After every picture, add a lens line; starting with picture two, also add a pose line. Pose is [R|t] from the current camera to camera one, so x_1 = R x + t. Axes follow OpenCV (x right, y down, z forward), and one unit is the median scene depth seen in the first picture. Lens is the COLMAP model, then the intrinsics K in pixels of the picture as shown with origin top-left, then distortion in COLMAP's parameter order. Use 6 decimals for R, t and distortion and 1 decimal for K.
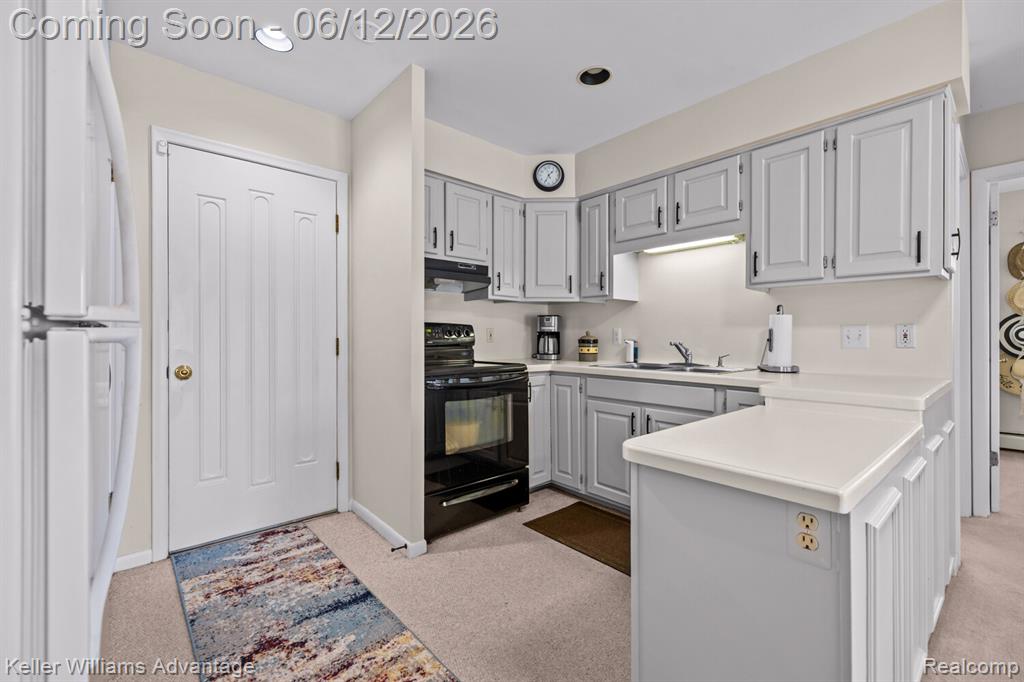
lens RADIAL K [[436.8, 0, 515.7], [0, 436.8, 334.7], [0, 0, 1]] dist [-0.000041, -0.000010]
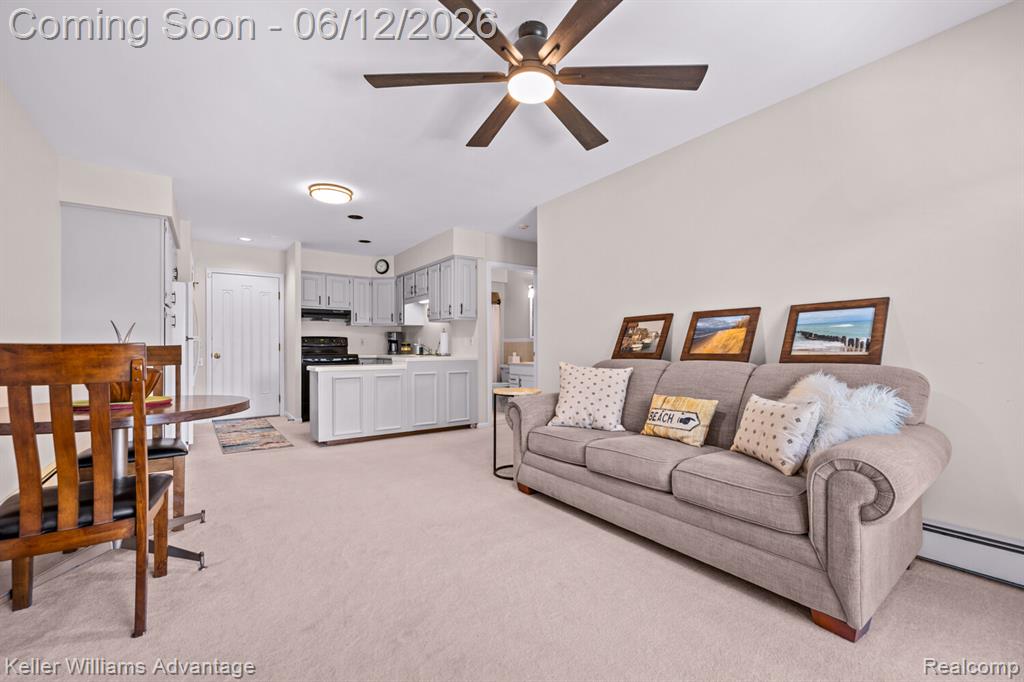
lens RADIAL K [[430.8, 0, 514.8], [0, 430.8, 339.9], [0, 0, 1]] dist [-0.001777, 0.000016]
pose [[0.995636, -0.007544, -0.093021, 1.016474], [0.006603, 0.999924, -0.010421, 0.020549], [0.093093, 0.009761, 0.995610, -1.140921]]
